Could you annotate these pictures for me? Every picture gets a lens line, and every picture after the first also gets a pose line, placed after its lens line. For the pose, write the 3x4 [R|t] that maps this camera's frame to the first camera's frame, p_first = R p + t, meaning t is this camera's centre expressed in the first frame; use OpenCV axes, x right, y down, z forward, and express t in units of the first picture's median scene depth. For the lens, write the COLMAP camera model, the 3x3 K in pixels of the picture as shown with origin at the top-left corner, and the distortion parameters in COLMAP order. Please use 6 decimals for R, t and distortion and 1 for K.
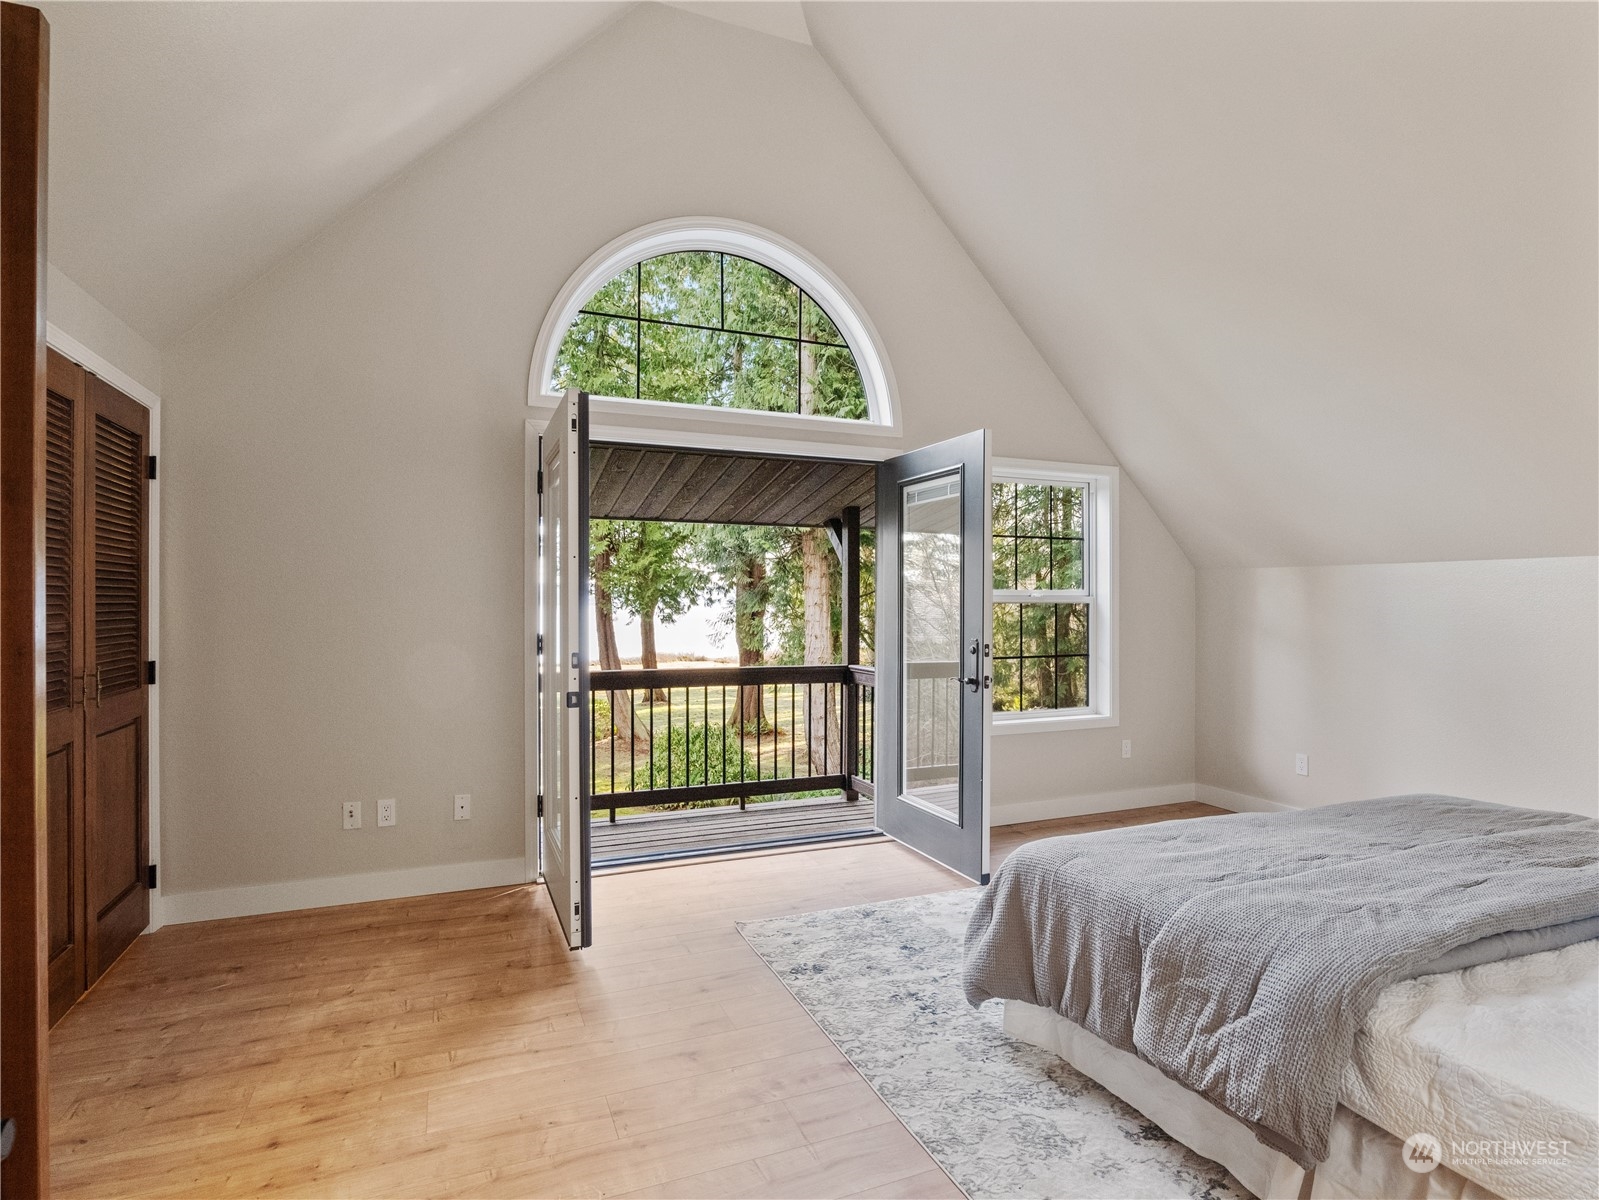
lens RADIAL K [[836.5, 0, 805.1], [0, 836.5, 599.9], [0, 0, 1]] dist [-0.019299, 0.001237]
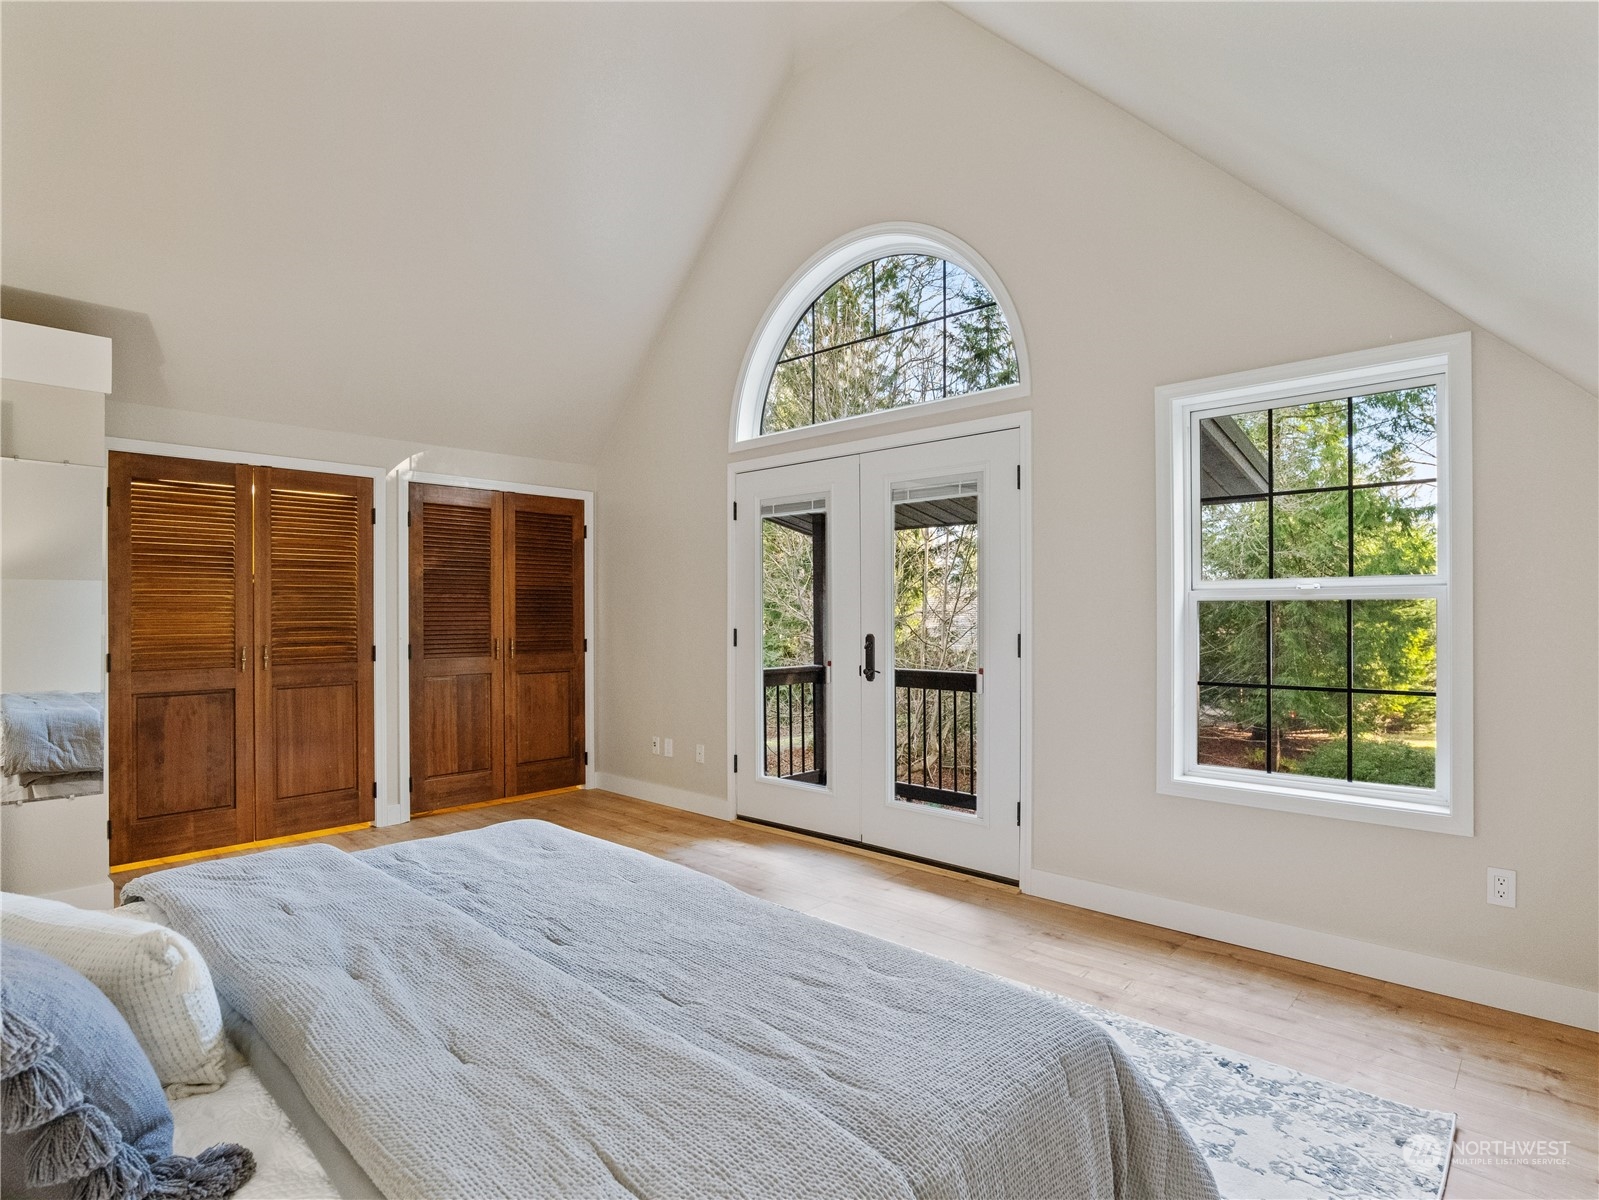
lens RADIAL K [[836.5, 0, 806.0], [0, 836.5, 609.6], [0, 0, 1]] dist [-0.019299, 0.001237]
pose [[0.415941, -0.008392, -0.909353, 0.981892], [0.003388, 0.999965, -0.007679, 0.022286], [0.909385, 0.000113, 0.415955, 0.616615]]
